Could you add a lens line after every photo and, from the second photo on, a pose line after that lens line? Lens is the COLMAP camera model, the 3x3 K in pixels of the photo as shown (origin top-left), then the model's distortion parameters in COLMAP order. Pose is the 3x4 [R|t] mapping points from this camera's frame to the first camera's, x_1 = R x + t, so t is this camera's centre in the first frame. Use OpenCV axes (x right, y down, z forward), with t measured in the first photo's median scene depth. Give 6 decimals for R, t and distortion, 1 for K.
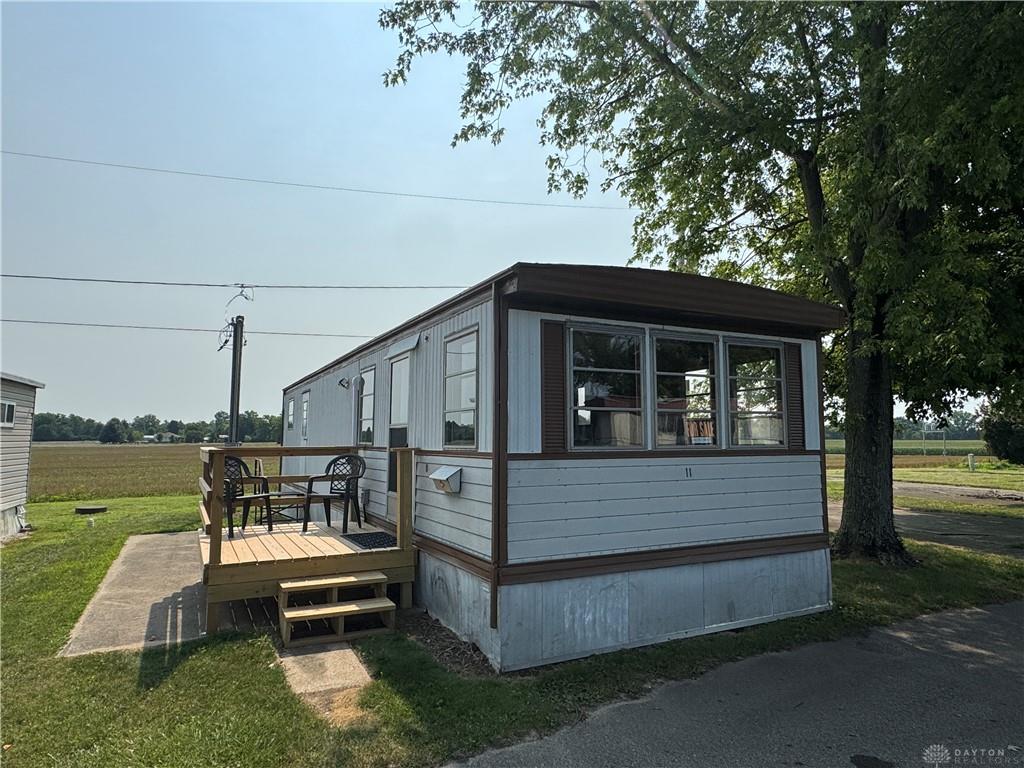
lens RADIAL K [[656.8, 0, 512.0], [0, 656.8, 384.0], [0, 0, 1]] dist [0.033220, 0.000659]
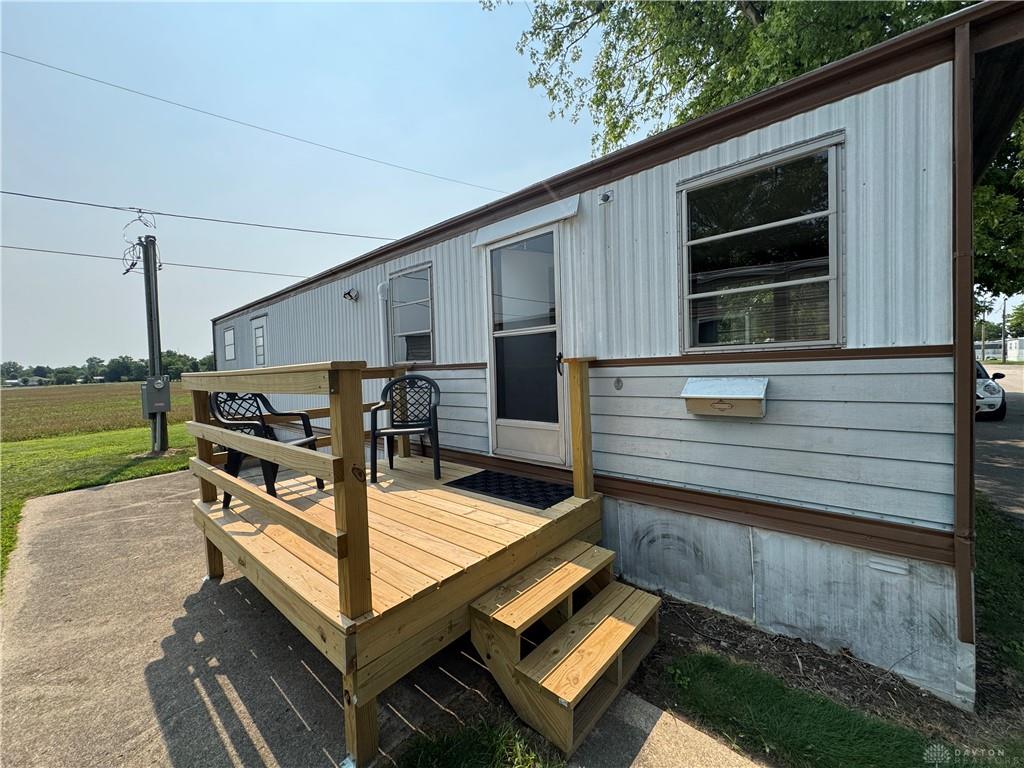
lens RADIAL K [[406.7, 0, 512.0], [0, 406.7, 384.0], [0, 0, 1]] dist [-0.002337, -0.000783]
pose [[0.922496, -0.033357, 0.384563, -0.205130], [-0.007648, 0.994484, 0.104608, 0.042200], [-0.385931, -0.099442, 0.917152, 0.328777]]
